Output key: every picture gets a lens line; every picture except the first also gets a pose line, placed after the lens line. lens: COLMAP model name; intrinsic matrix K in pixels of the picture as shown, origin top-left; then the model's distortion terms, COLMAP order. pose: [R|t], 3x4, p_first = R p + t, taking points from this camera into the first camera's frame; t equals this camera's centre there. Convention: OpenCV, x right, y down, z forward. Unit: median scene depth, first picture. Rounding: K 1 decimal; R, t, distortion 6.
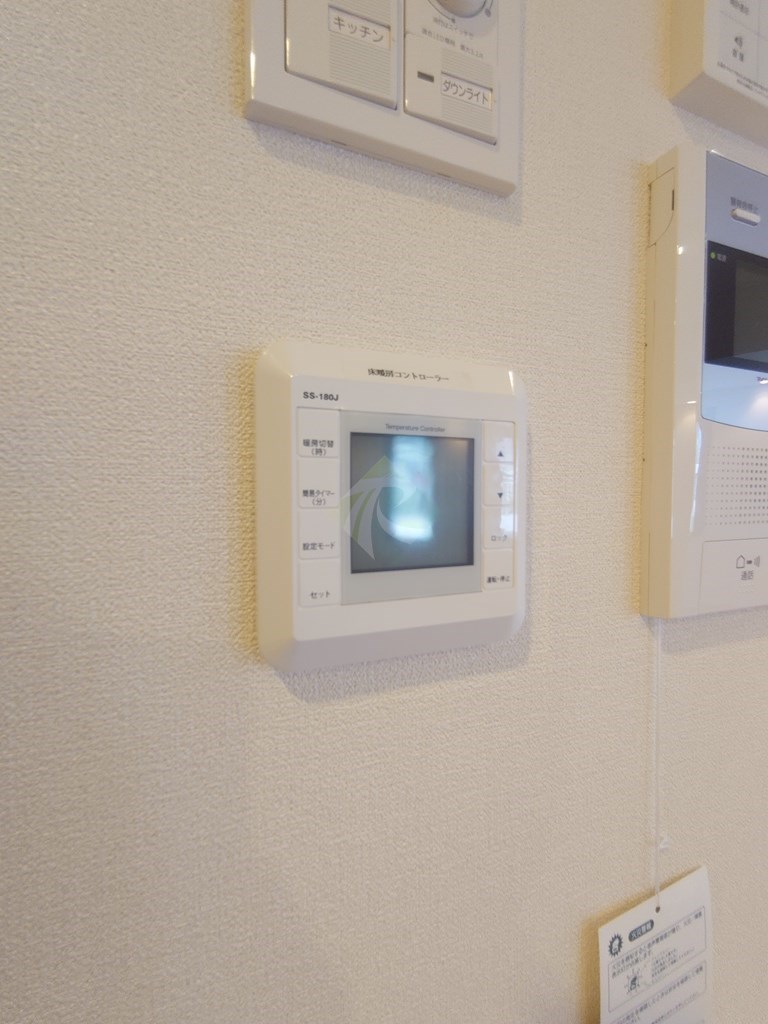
lens RADIAL K [[439.8, 0, 384.1], [0, 439.8, 510.7], [0, 0, 1]] dist [-0.000629, -0.000304]
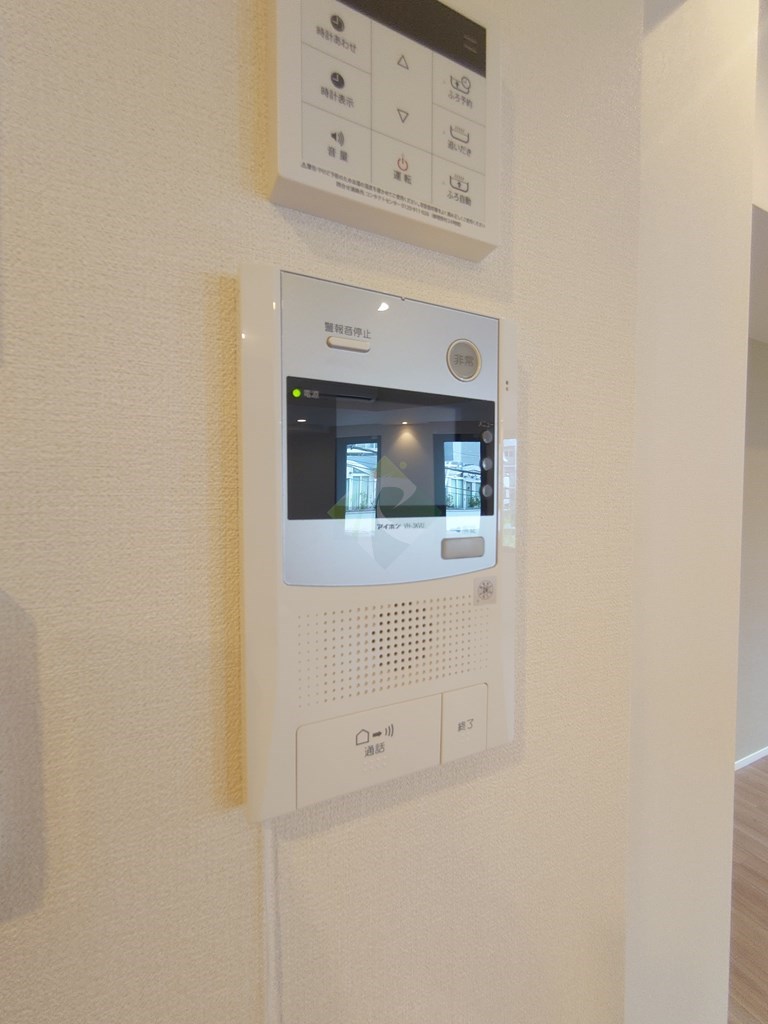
lens RADIAL K [[439.8, 0, 383.8], [0, 439.8, 510.0], [0, 0, 1]] dist [-0.000629, -0.000304]
pose [[0.996571, -0.001498, 0.082728, 0.814631], [0.001374, 0.999998, 0.001566, -0.344928], [-0.082730, -0.001447, 0.996571, 0.140973]]
